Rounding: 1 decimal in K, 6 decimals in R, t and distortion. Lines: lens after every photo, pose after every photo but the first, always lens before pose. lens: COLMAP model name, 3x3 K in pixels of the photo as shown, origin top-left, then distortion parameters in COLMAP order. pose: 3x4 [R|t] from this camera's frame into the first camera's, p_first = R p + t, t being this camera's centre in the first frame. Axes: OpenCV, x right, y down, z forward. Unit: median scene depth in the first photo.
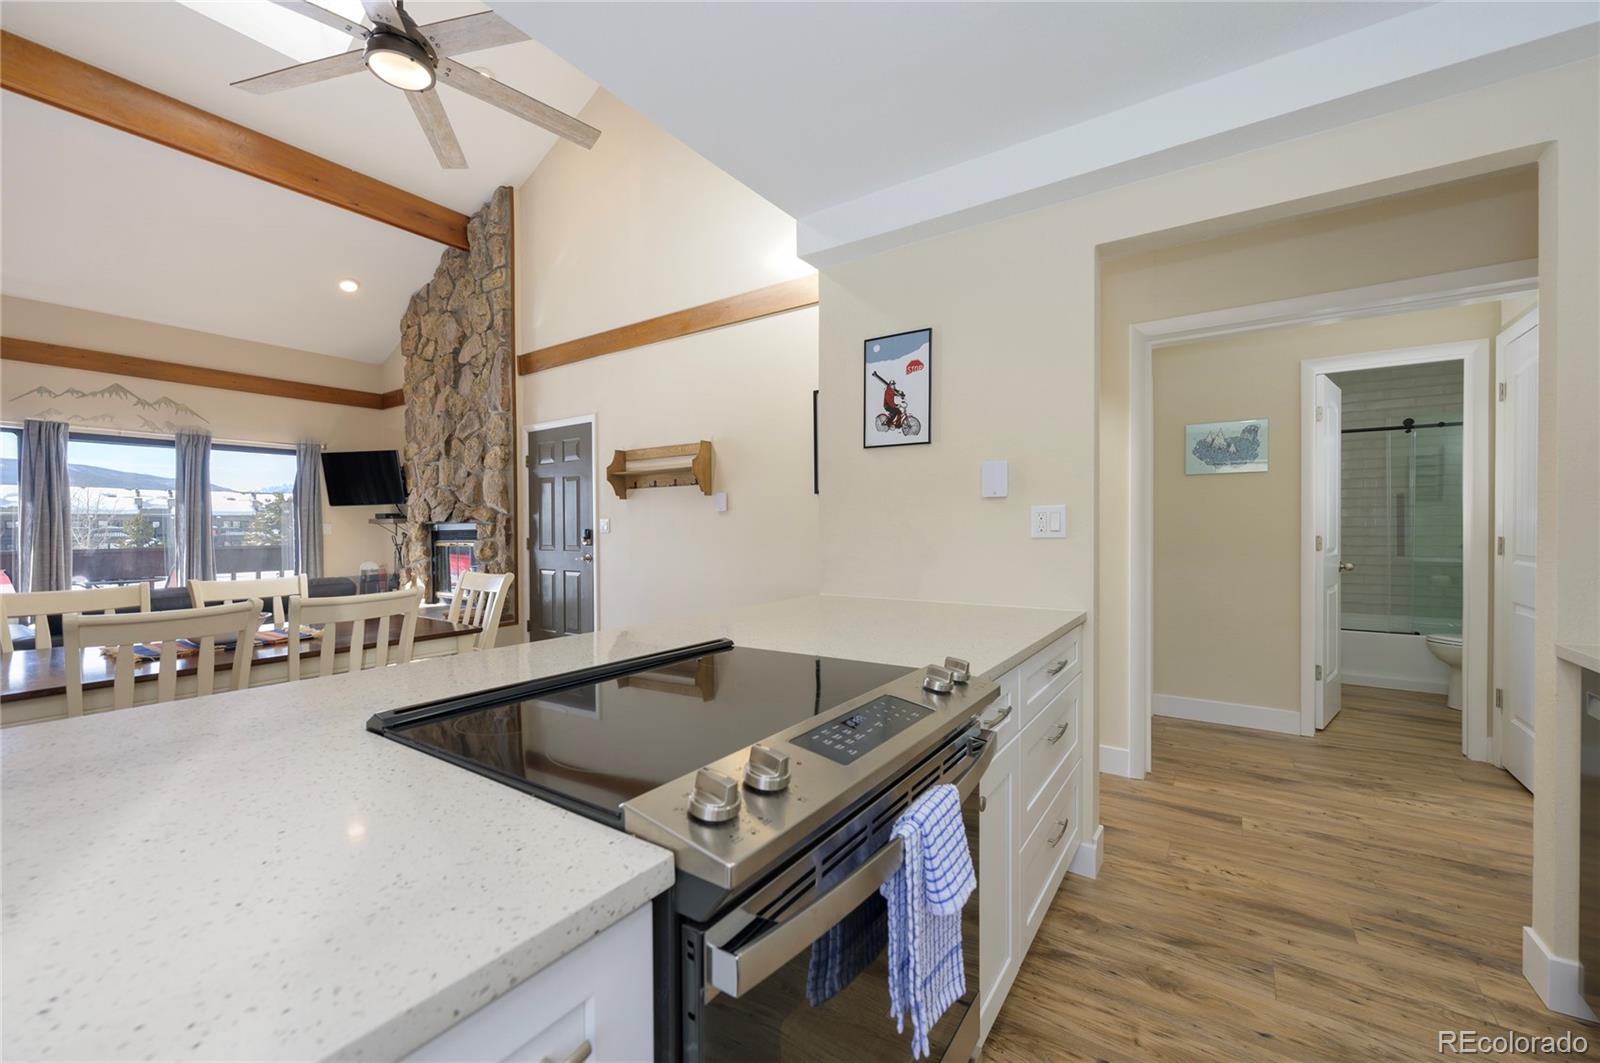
lens RADIAL K [[635.0, 0, 800.0], [0, 635.0, 531.5], [0, 0, 1]] dist [-0.001685, -0.000236]
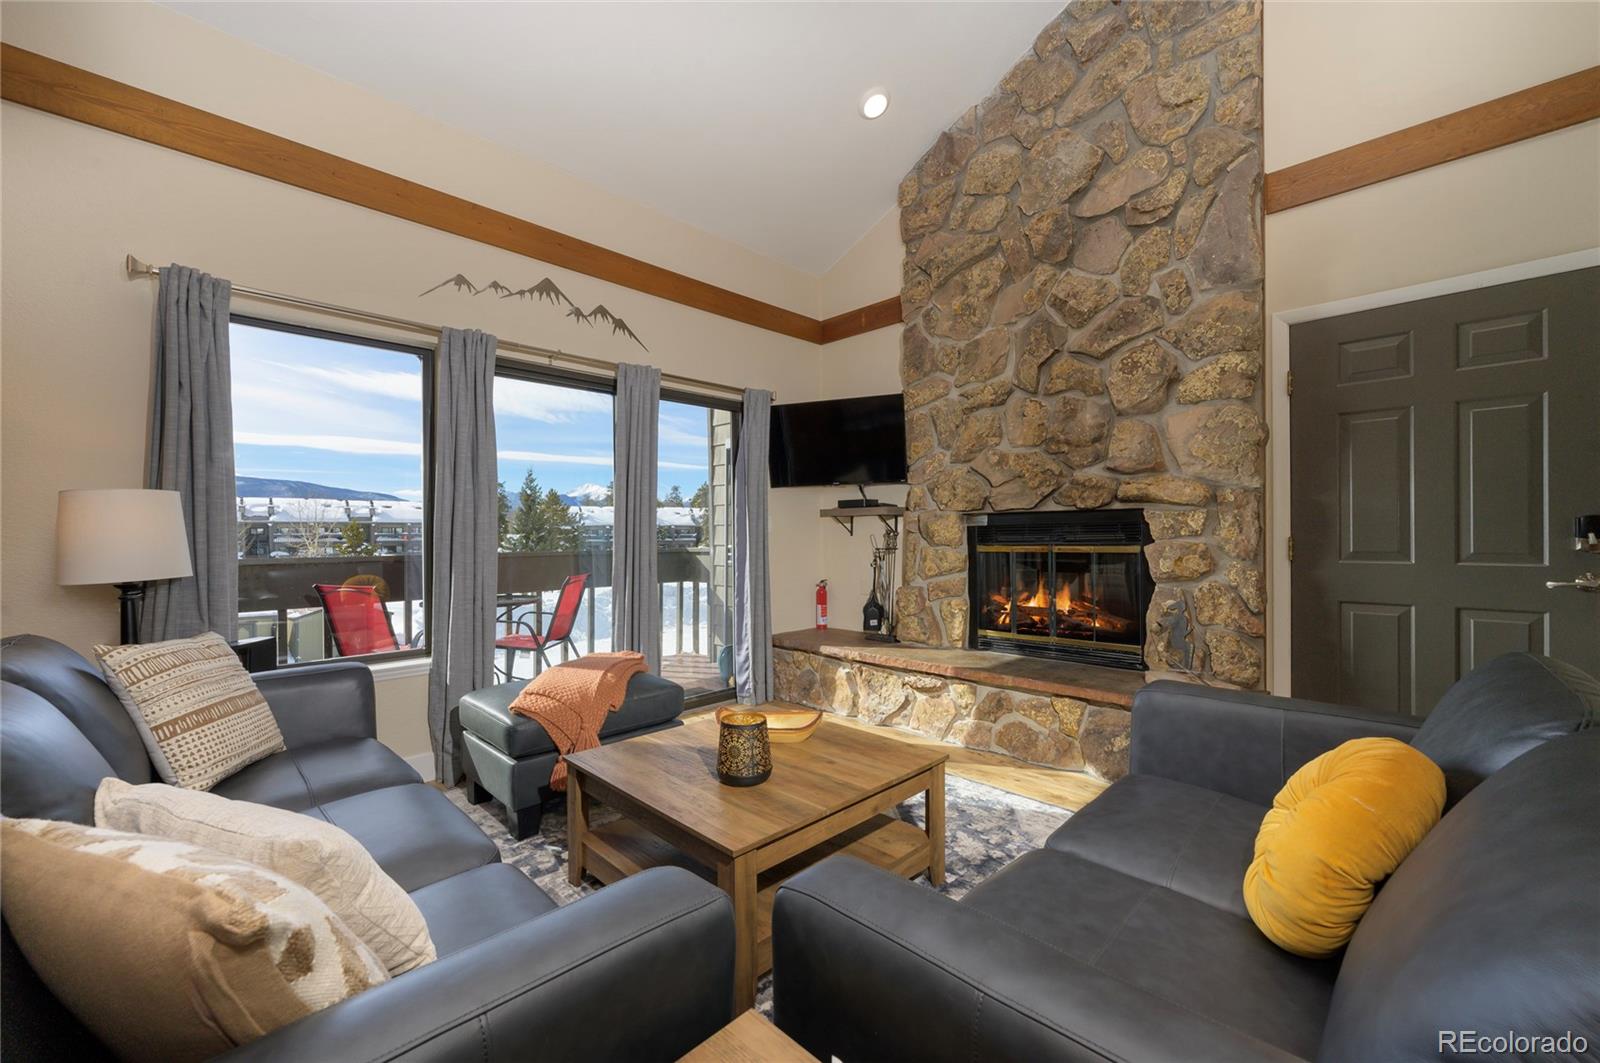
lens RADIAL K [[635.0, 0, 800.0], [0, 635.0, 531.5], [0, 0, 1]] dist [-0.001685, -0.000236]
pose [[0.983951, -0.004023, -0.178391, -0.689001], [0.002744, 0.999969, -0.007417, 0.008135], [0.178416, 0.006809, 0.983932, 0.427132]]
